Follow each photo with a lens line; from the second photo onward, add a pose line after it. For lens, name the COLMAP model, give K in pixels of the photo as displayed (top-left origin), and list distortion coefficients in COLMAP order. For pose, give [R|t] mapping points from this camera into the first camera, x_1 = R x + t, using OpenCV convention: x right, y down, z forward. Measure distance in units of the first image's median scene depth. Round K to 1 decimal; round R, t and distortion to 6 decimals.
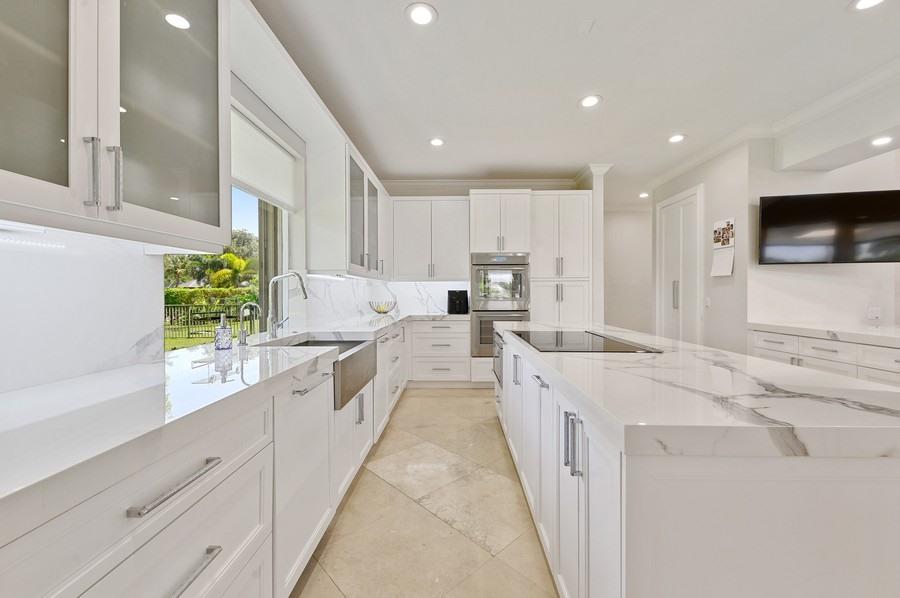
lens RADIAL K [[358.6, 0, 452.7], [0, 358.6, 294.1], [0, 0, 1]] dist [0.012755, -0.000651]
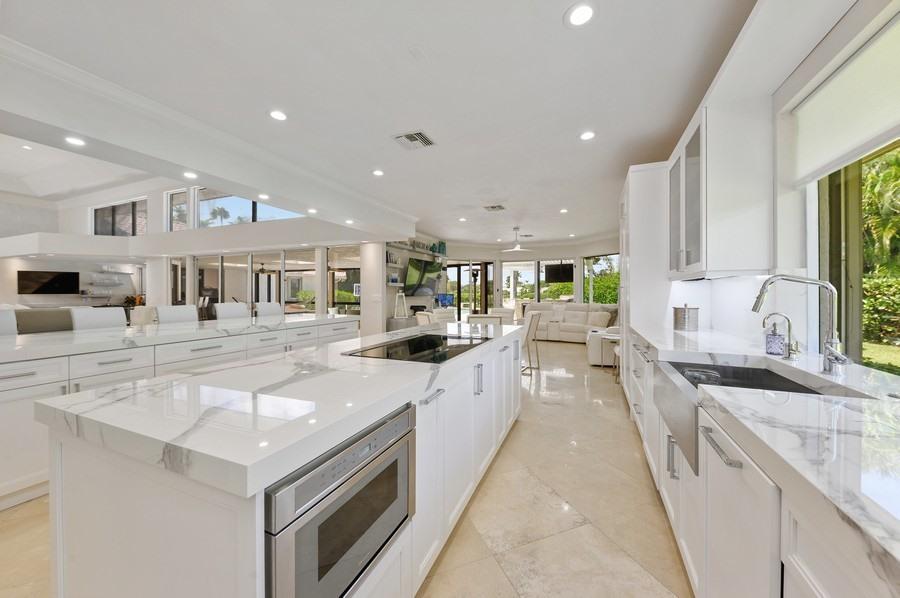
lens RADIAL K [[329.9, 0, 451.5], [0, 329.9, 292.4], [0, 0, 1]] dist [0.001074, 0.000045]
pose [[-0.927896, -0.000764, 0.372839, -0.041859], [0.000059, 0.999998, 0.002195, -0.013065], [-0.372840, 0.002058, -0.927893, 0.896834]]
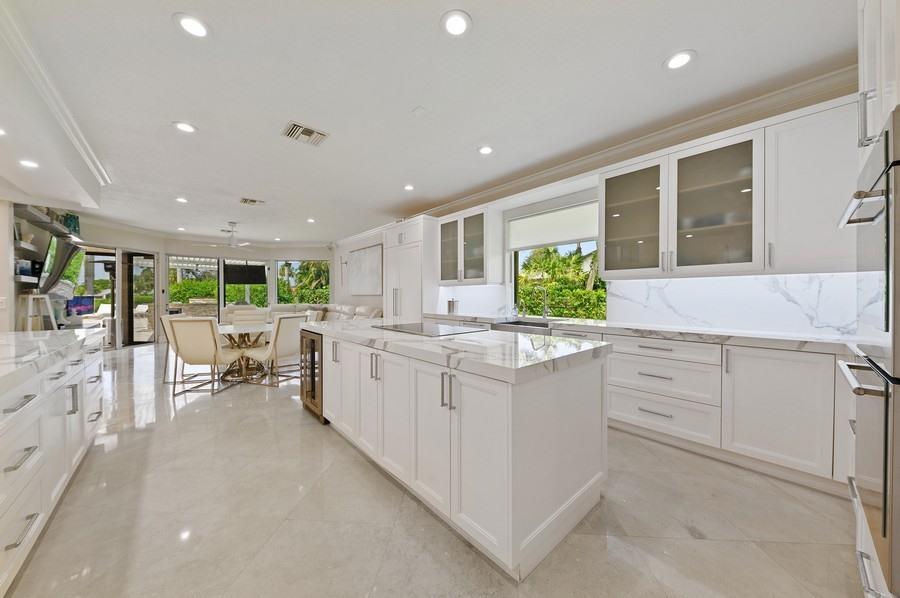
lens RADIAL K [[310.6, 0, 451.3], [0, 310.6, 298.8], [0, 0, 1]] dist [0.002142, 0.000033]
pose [[-0.732975, 0.010355, -0.680177, 0.536443], [0.001054, 0.999900, 0.014087, -0.005455], [0.680255, 0.009609, -0.732913, 0.955523]]
